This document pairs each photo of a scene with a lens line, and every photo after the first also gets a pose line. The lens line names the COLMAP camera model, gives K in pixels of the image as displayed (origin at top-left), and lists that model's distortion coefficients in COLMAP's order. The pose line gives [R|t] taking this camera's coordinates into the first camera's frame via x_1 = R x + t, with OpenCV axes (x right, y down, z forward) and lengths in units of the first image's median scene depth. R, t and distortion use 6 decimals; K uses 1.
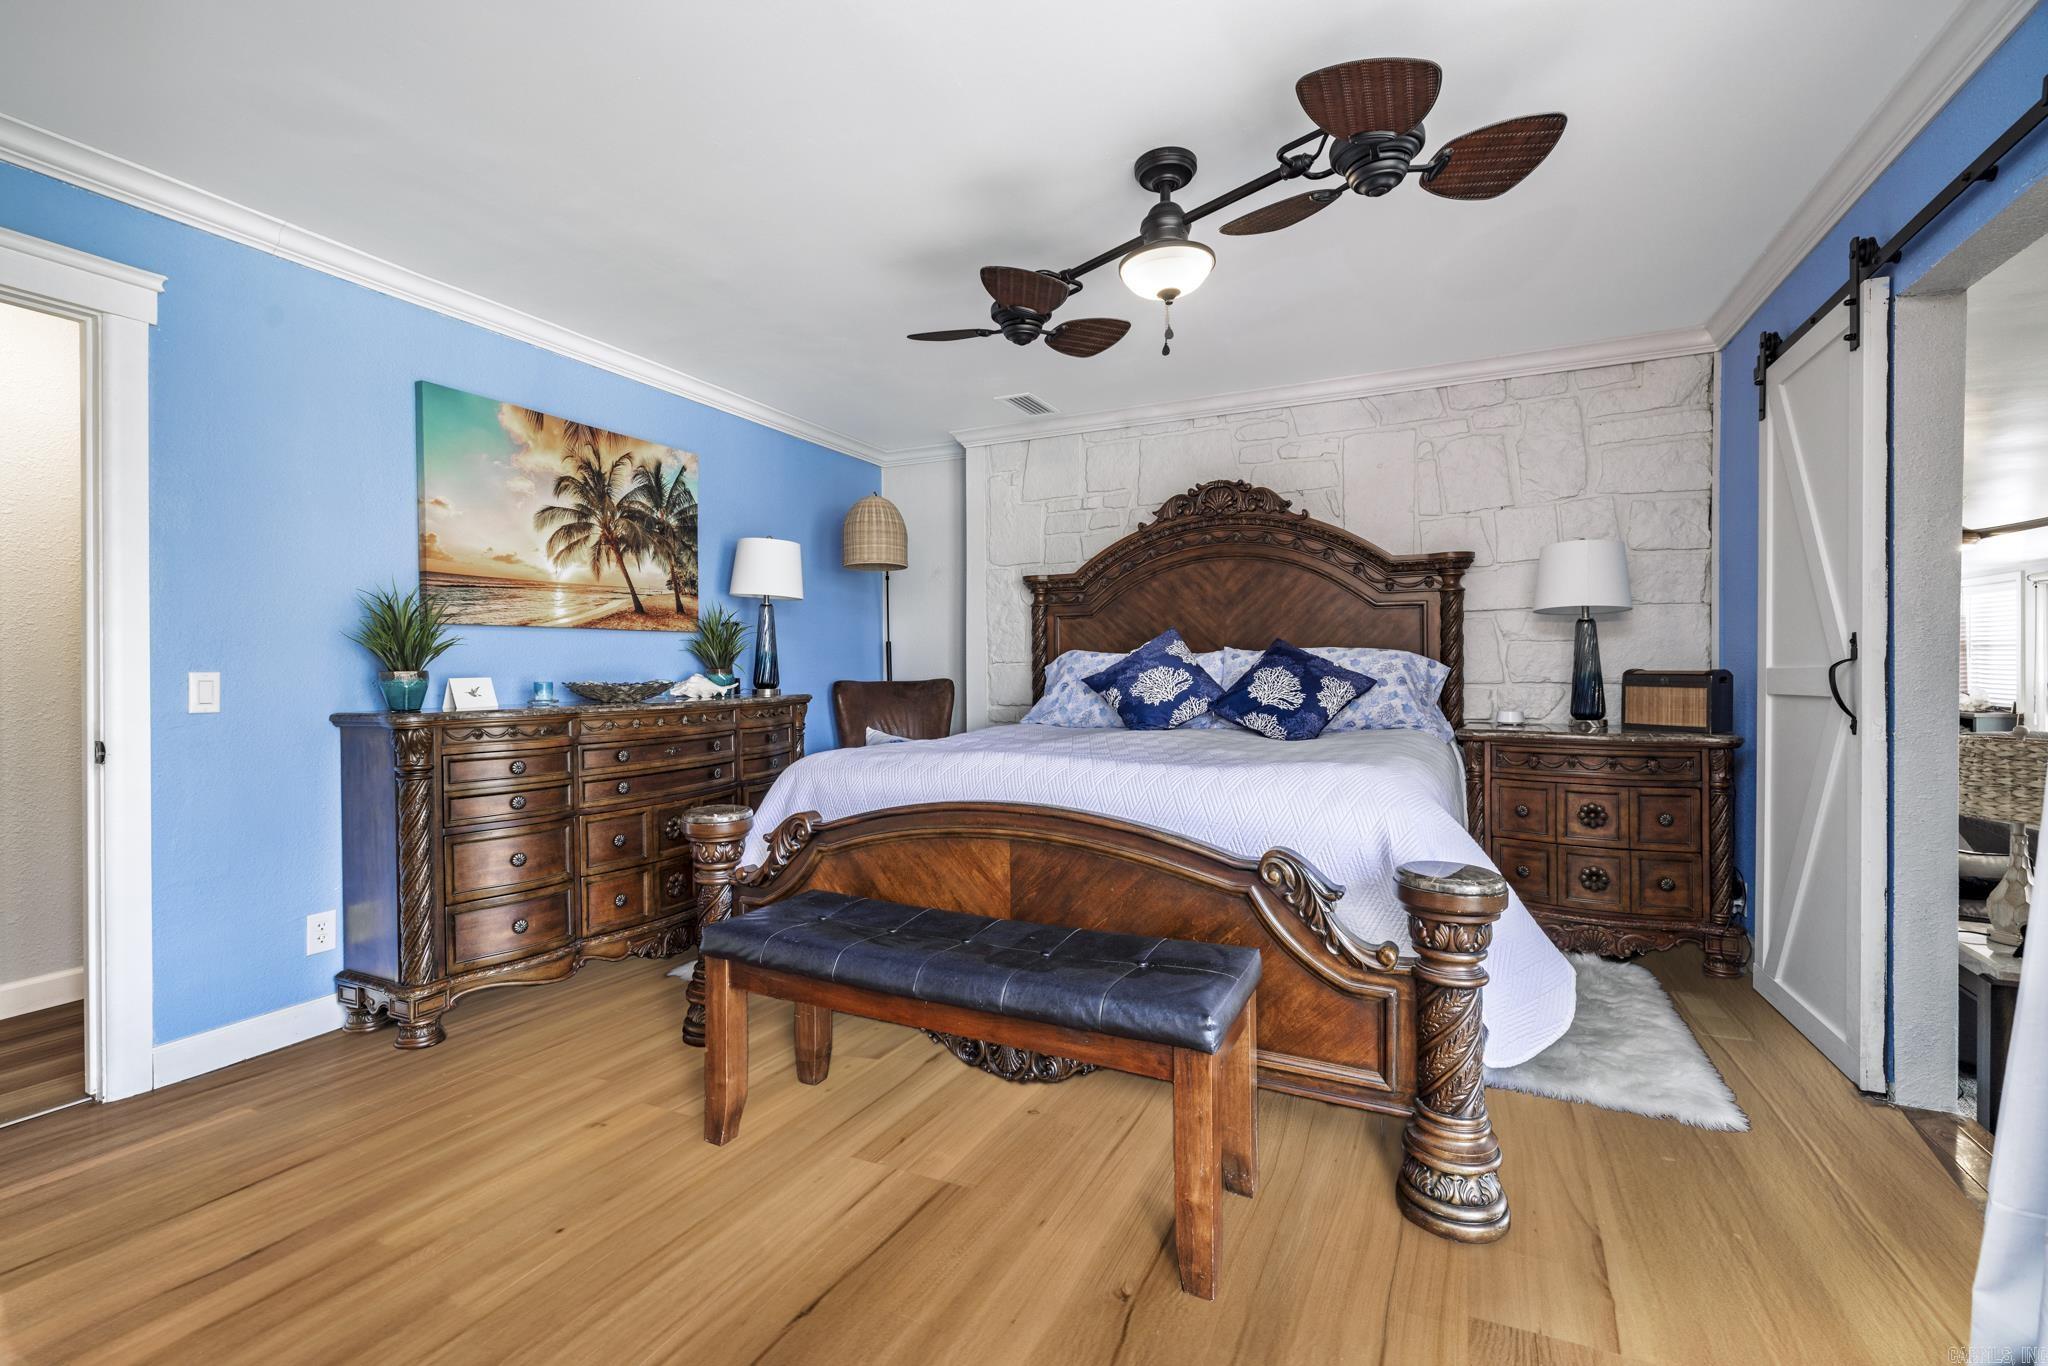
lens RADIAL K [[883.0, 0, 1025.5], [0, 883.0, 670.9], [0, 0, 1]] dist [-0.000162, -0.000034]
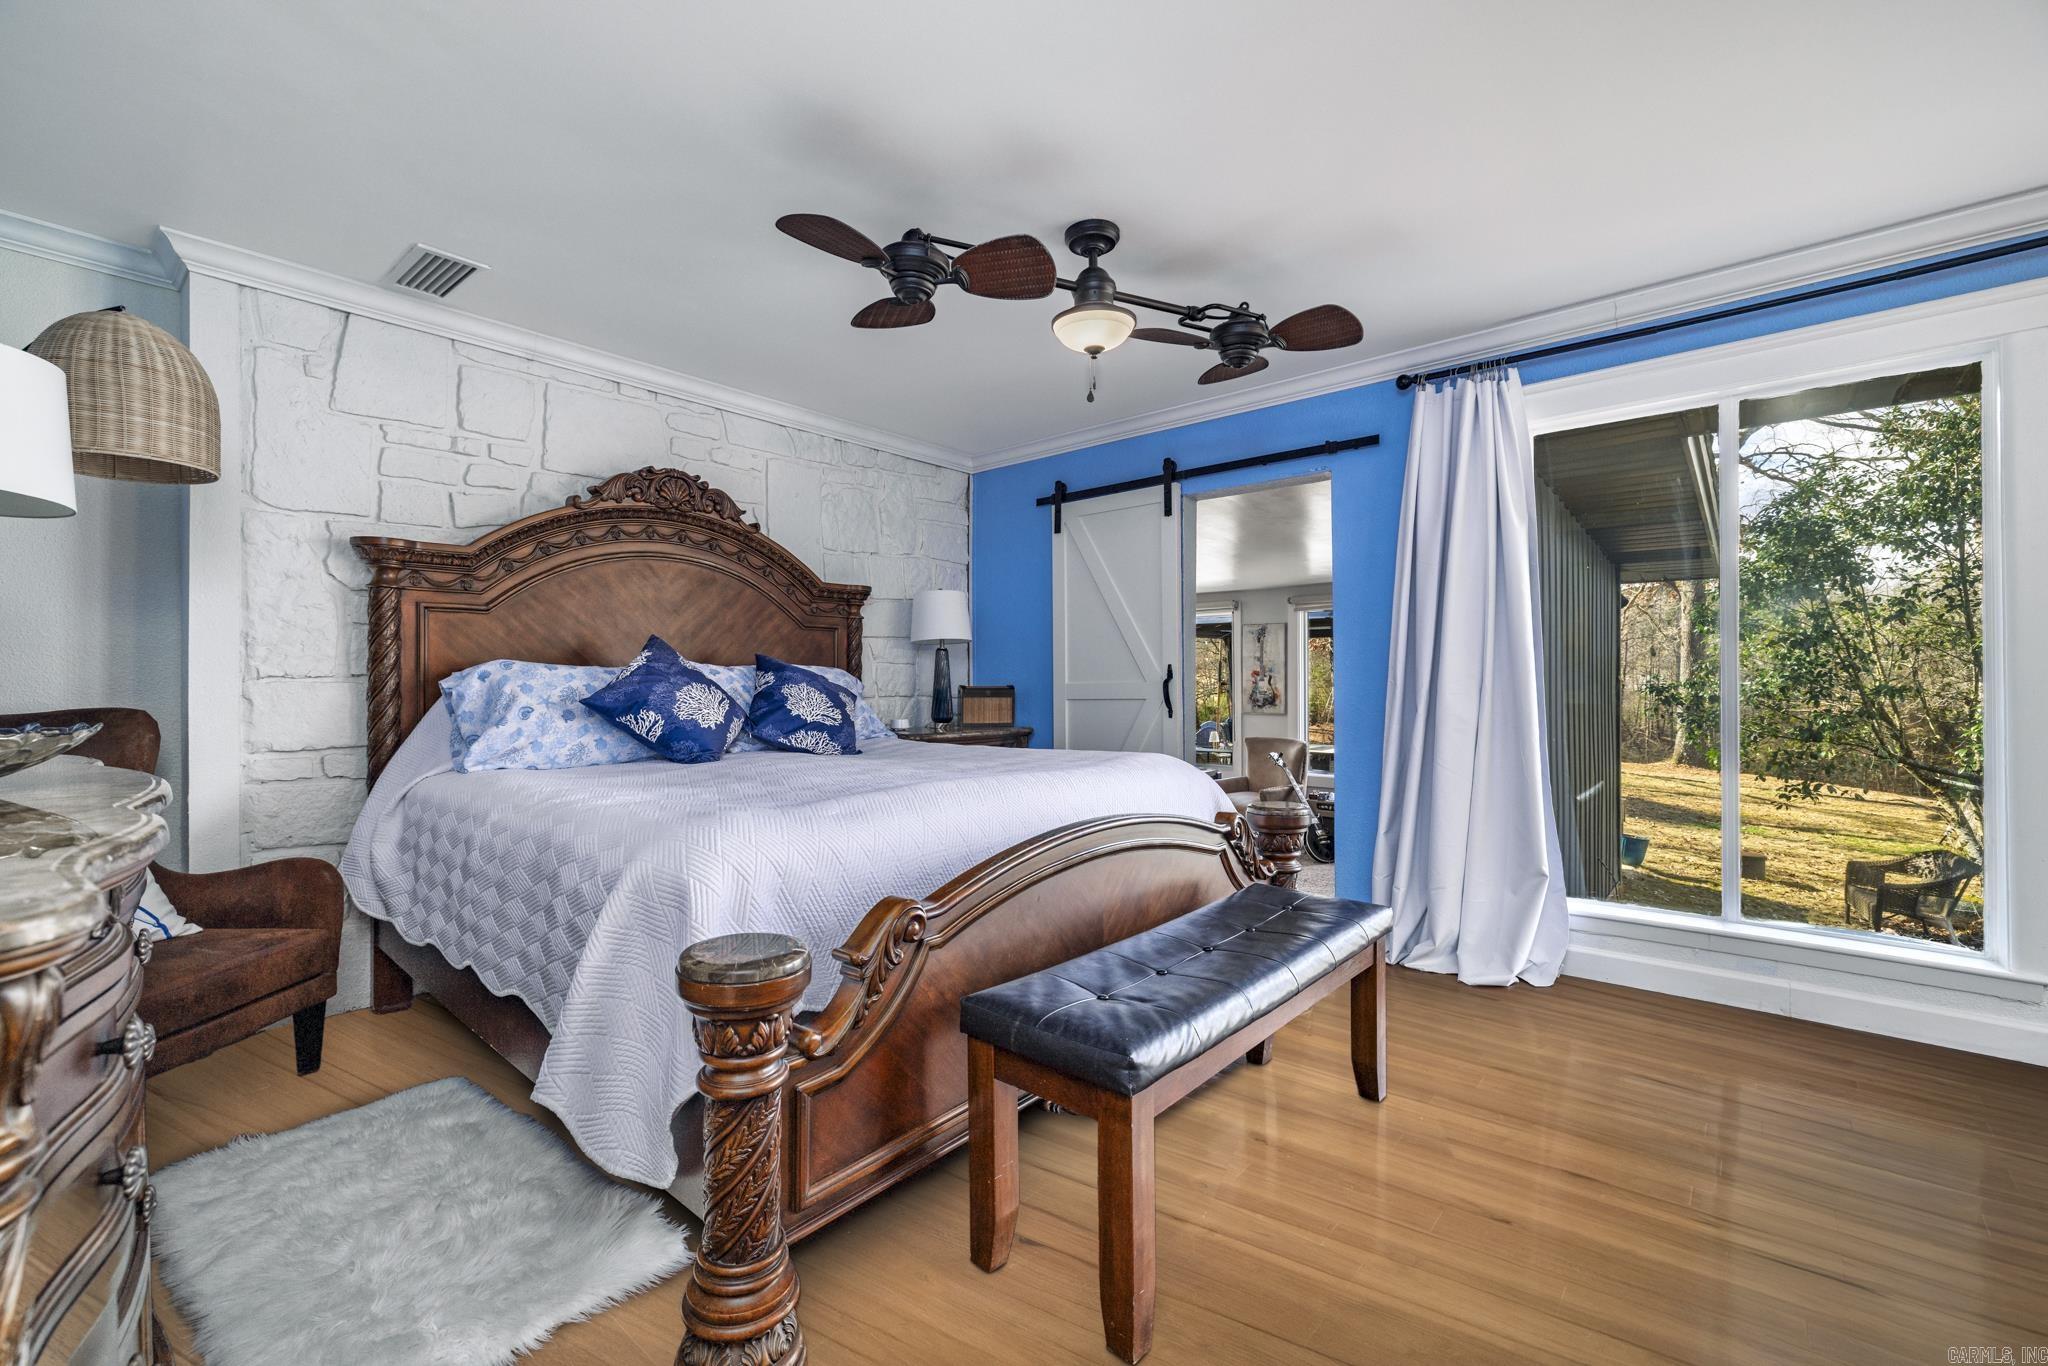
lens RADIAL K [[883.0, 0, 1023.3], [0, 883.0, 687.1], [0, 0, 1]] dist [-0.000162, -0.000034]
pose [[0.237572, -0.002226, 0.971367, -0.558583], [0.009913, 0.999951, -0.000133, 0.001850], [-0.971319, 0.009660, 0.237582, 0.477706]]
